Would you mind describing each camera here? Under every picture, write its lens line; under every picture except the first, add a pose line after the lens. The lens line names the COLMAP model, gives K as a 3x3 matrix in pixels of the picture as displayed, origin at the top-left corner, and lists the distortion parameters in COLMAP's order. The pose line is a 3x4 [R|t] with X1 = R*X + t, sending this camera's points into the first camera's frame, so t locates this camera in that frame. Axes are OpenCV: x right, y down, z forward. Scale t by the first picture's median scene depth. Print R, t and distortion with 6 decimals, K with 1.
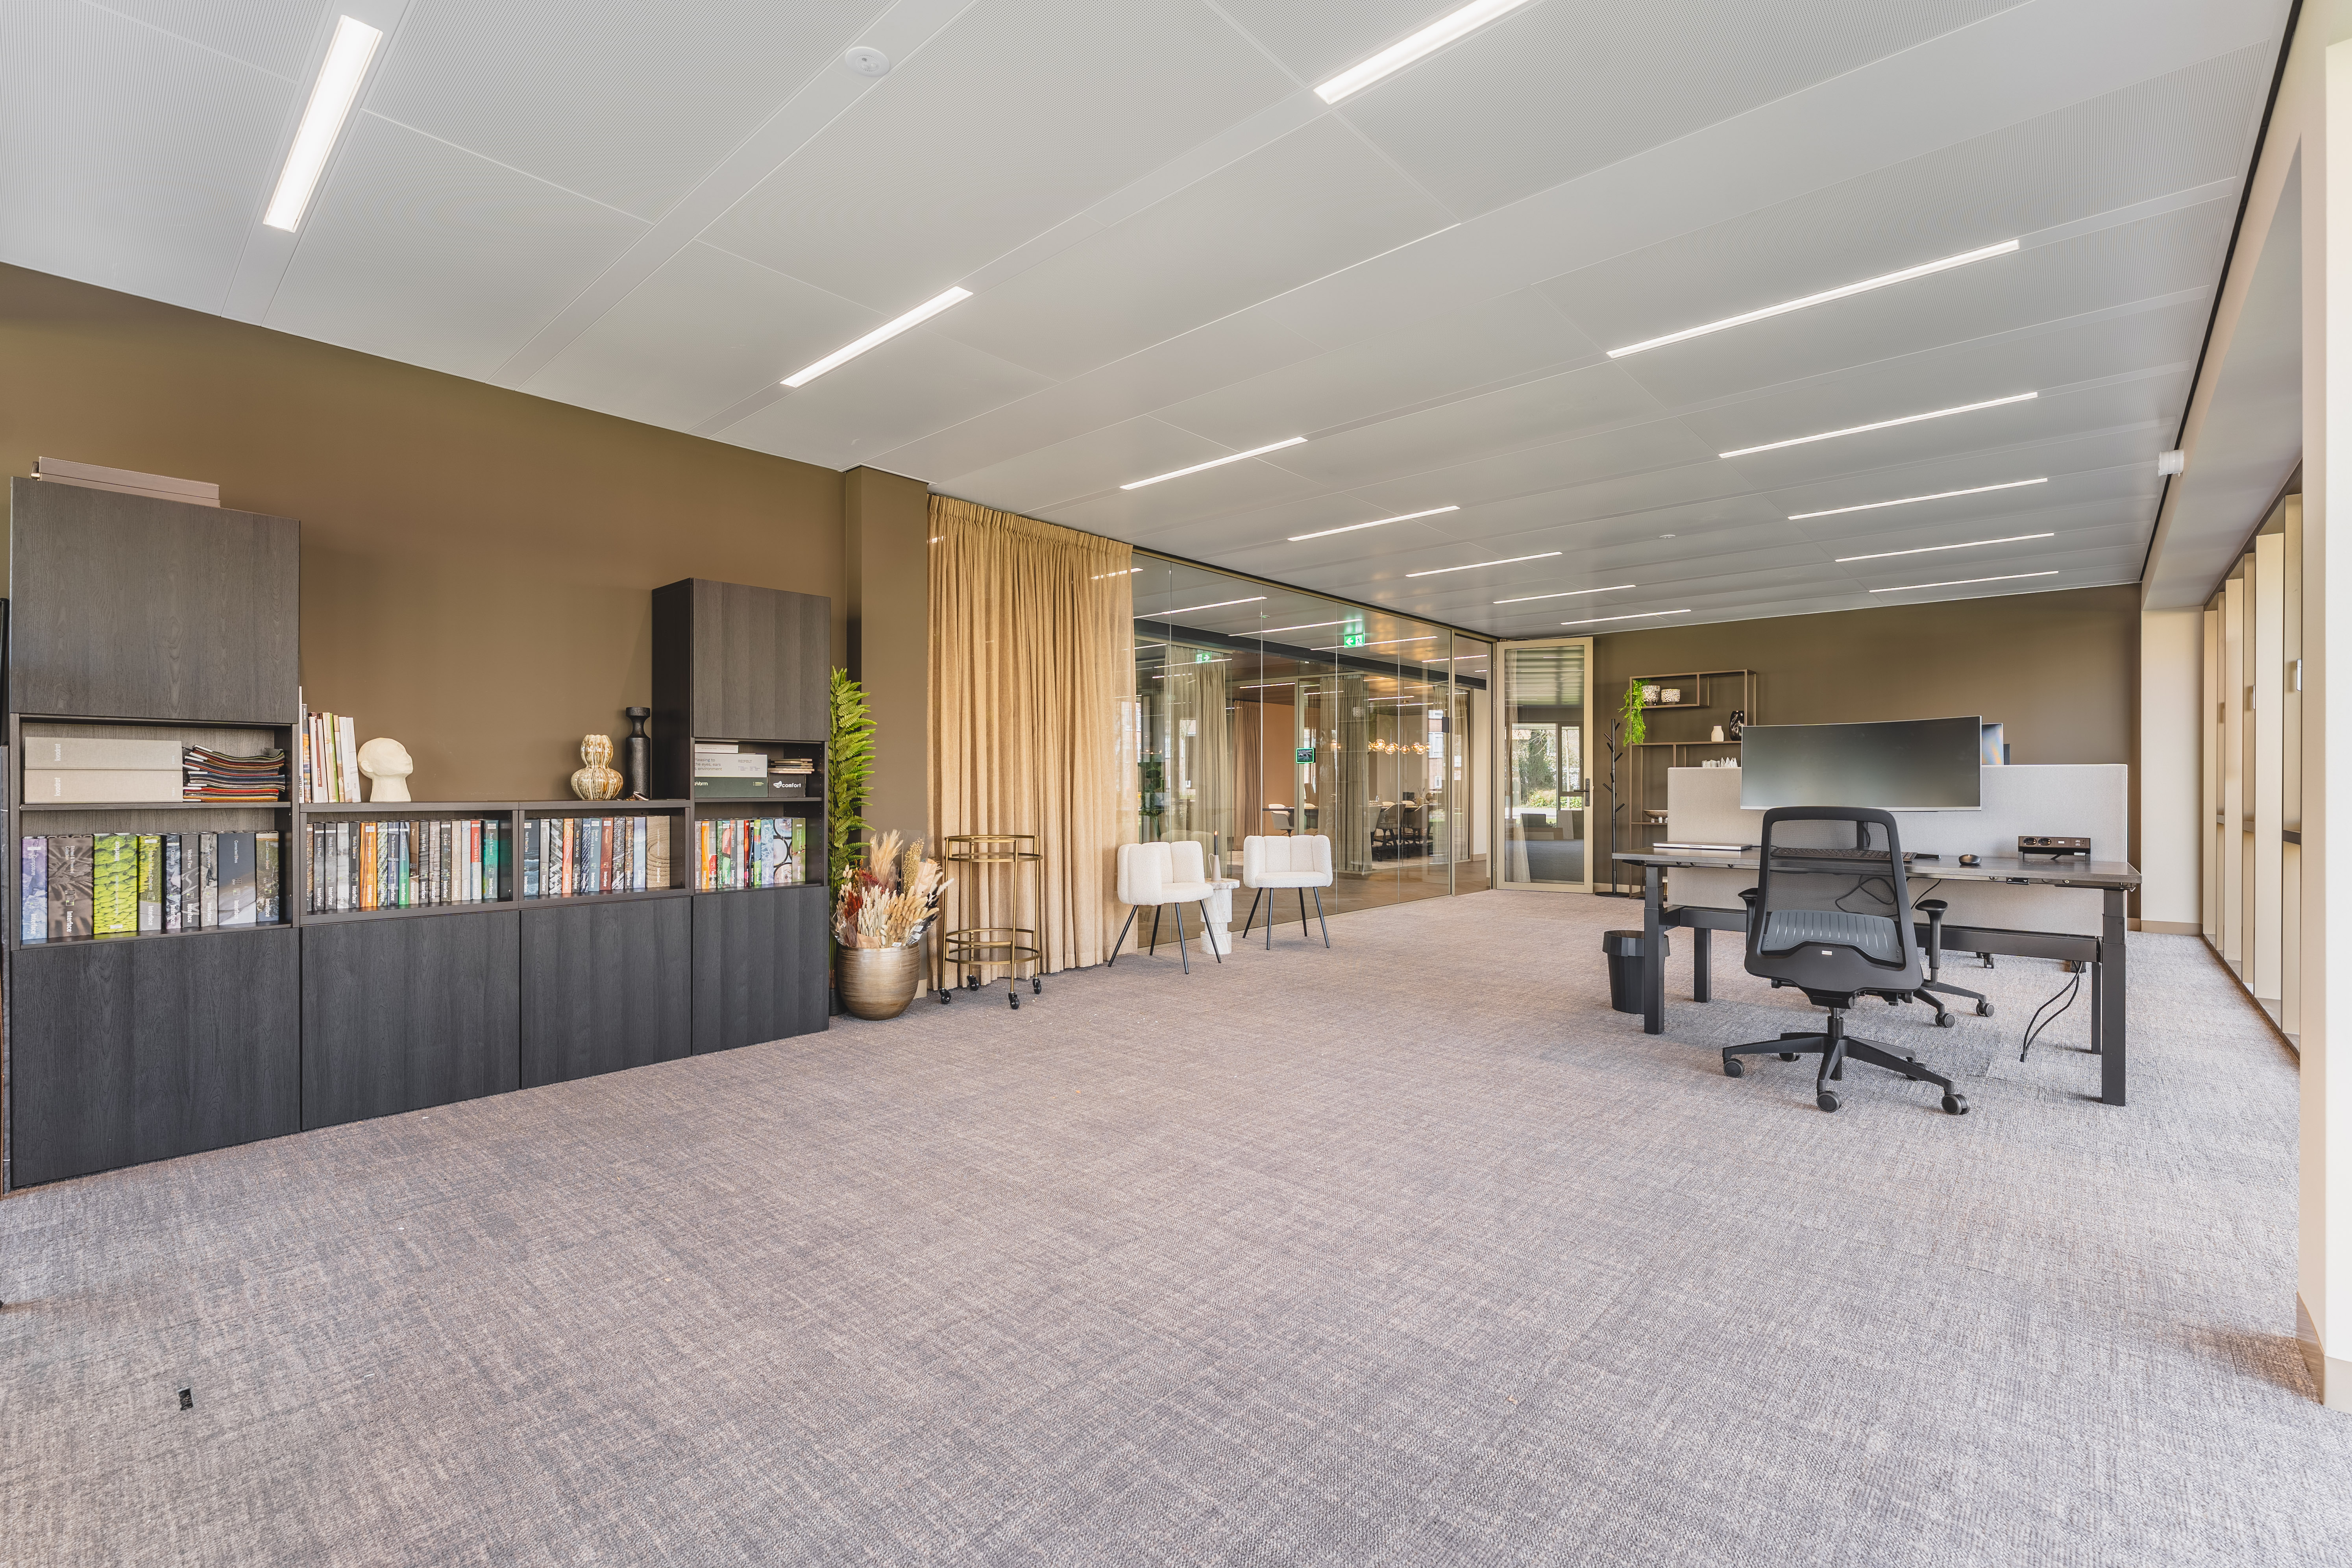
lens RADIAL K [[1017.6, 0, 1170.1], [0, 1017.6, 790.7], [0, 0, 1]] dist [0.000958, 0.000071]
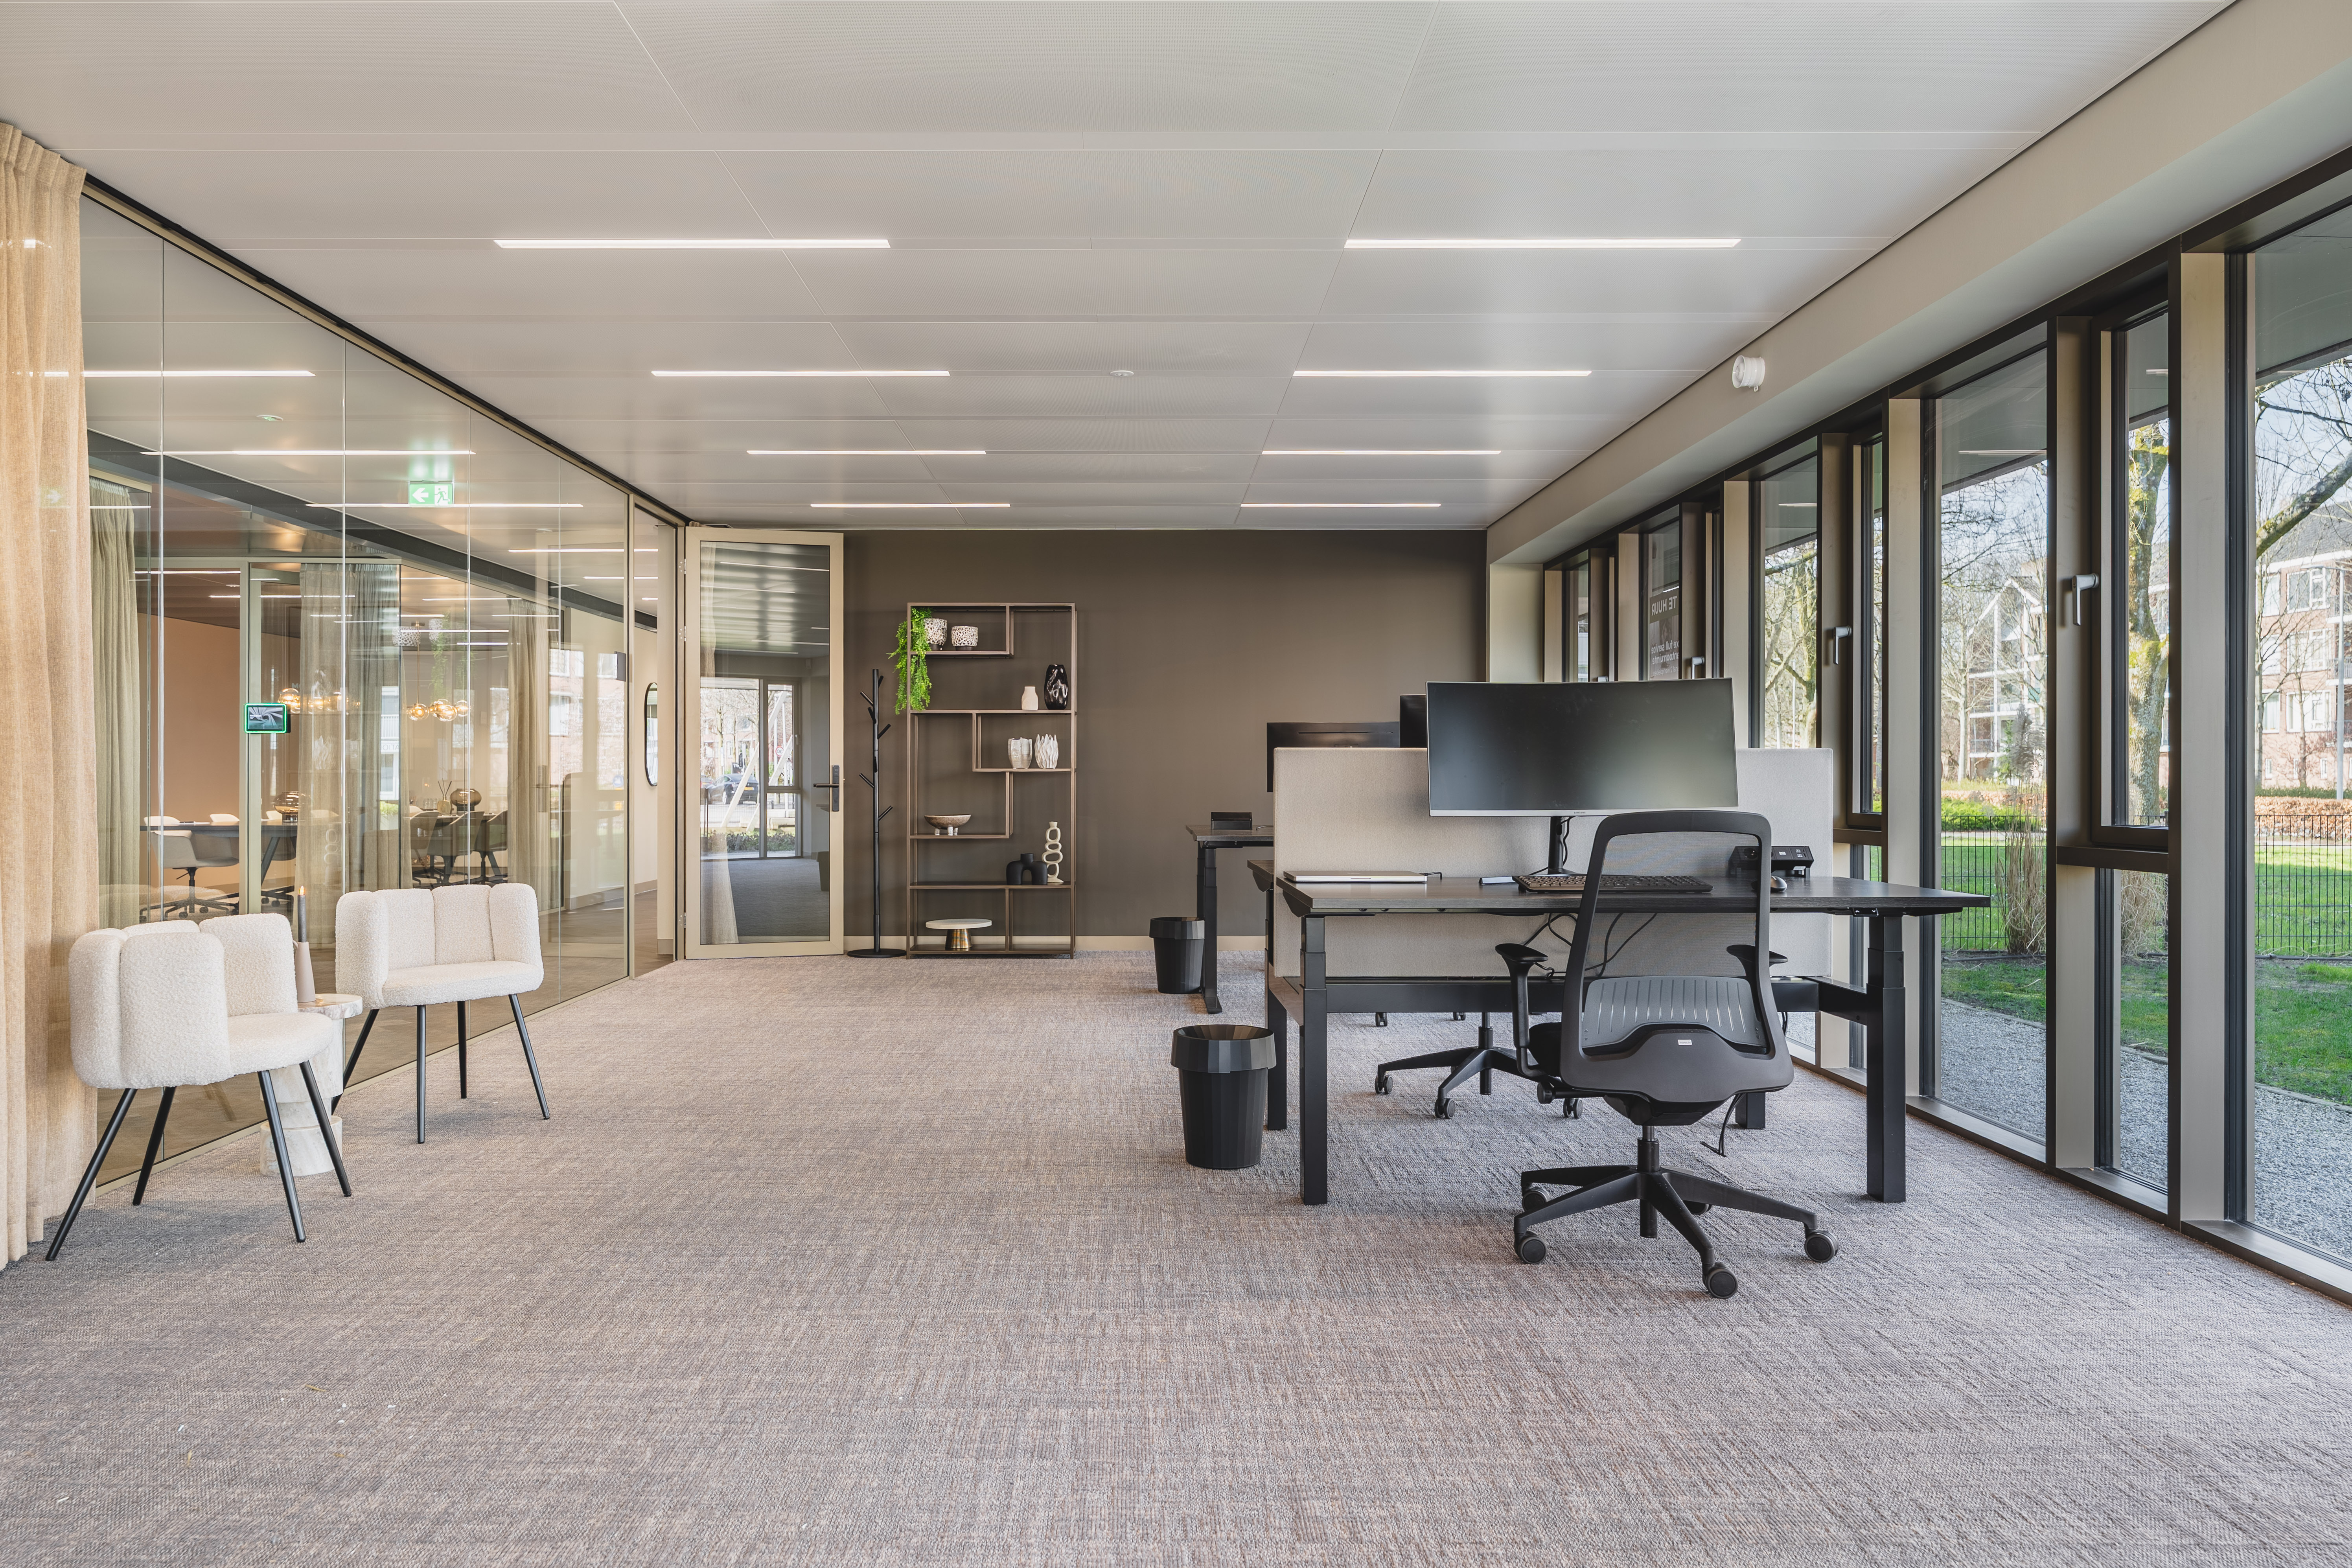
lens RADIAL K [[1607.8, 0, 1173.3], [0, 1607.8, 774.5], [0, 0, 1]] dist [0.008101, -0.008218]
pose [[0.742498, -0.002164, 0.669845, -0.221575], [0.006264, 0.999973, -0.003713, -0.004706], [-0.669819, 0.006953, 0.742492, 0.400057]]
